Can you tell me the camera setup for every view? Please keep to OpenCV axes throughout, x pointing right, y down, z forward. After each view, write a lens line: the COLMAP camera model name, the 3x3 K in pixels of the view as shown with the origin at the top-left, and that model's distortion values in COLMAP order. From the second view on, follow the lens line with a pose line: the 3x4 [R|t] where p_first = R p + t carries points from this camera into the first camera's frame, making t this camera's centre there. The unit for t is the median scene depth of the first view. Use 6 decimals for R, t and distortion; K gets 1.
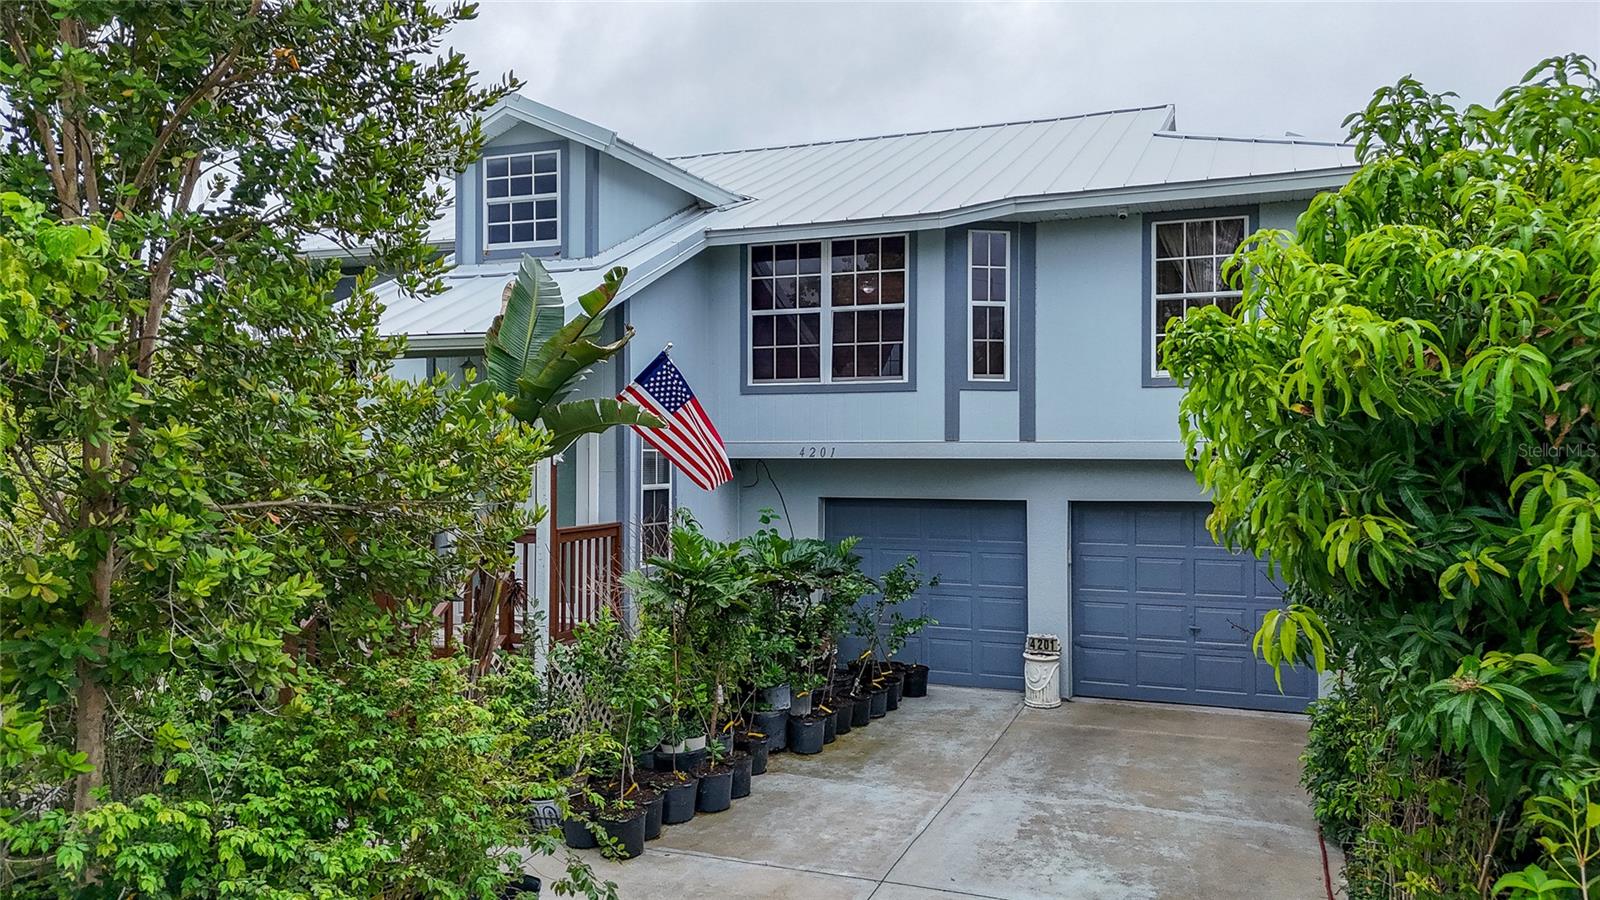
lens RADIAL K [[1188.9, 0, 817.6], [0, 1188.9, 433.3], [0, 0, 1]] dist [0.066181, -0.081678]
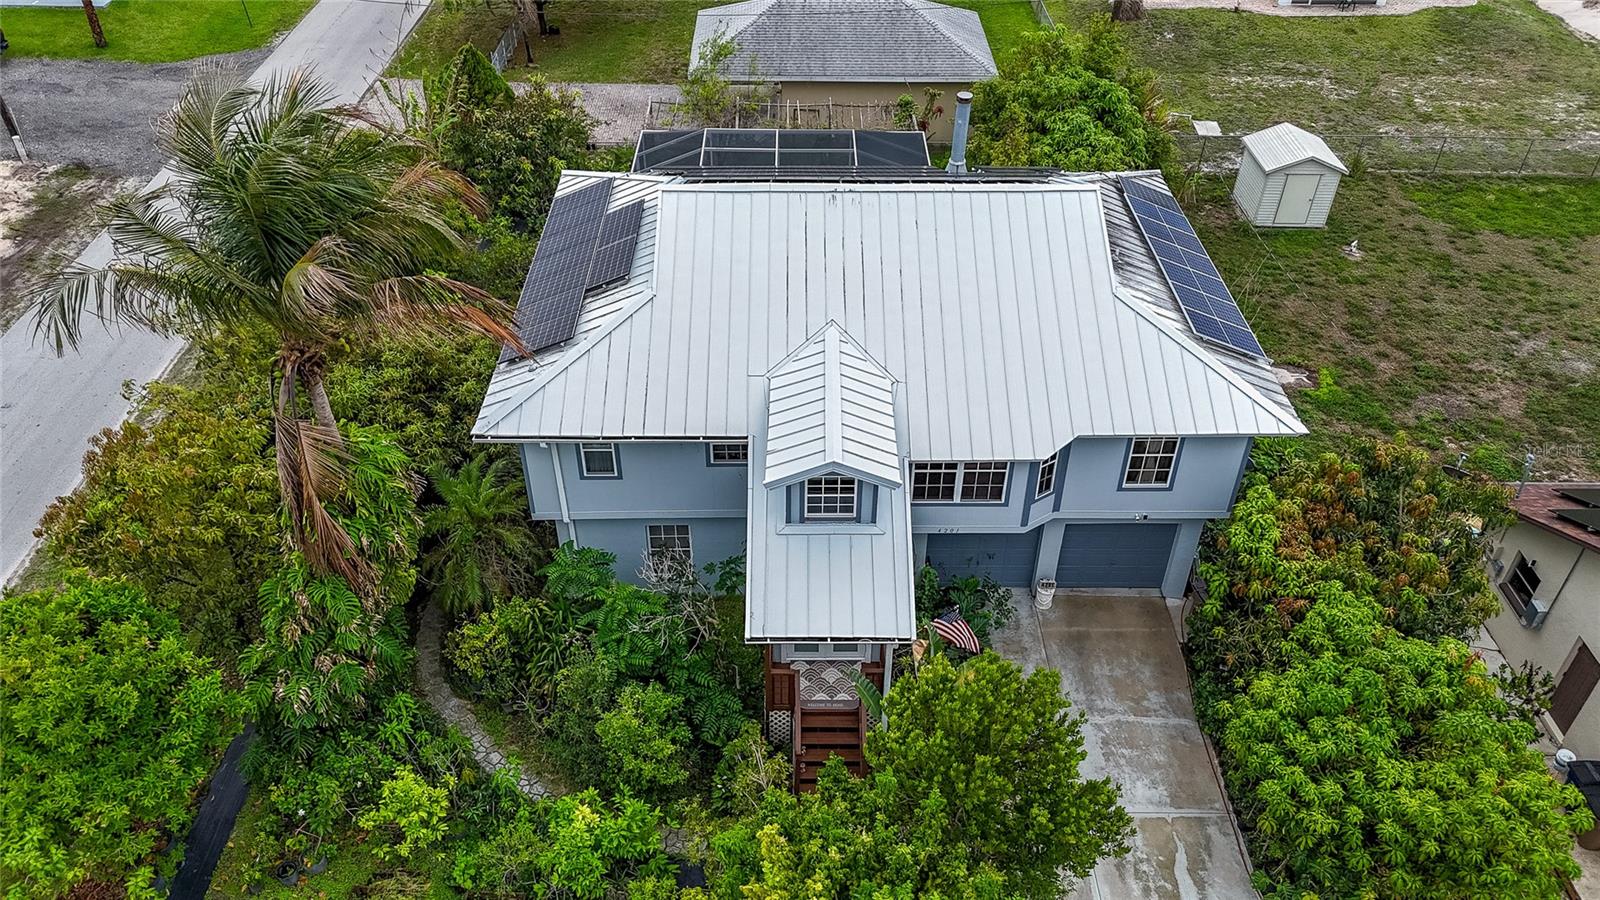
lens RADIAL K [[1175.9, 0, 801.3], [0, 1175.9, 457.4], [0, 0, 1]] dist [0.054922, -0.043685]
pose [[0.933349, -0.221948, 0.282133, -0.784227], [-0.010666, 0.768457, 0.639813, -1.378719], [-0.358813, -0.600178, 0.714871, -0.177587]]
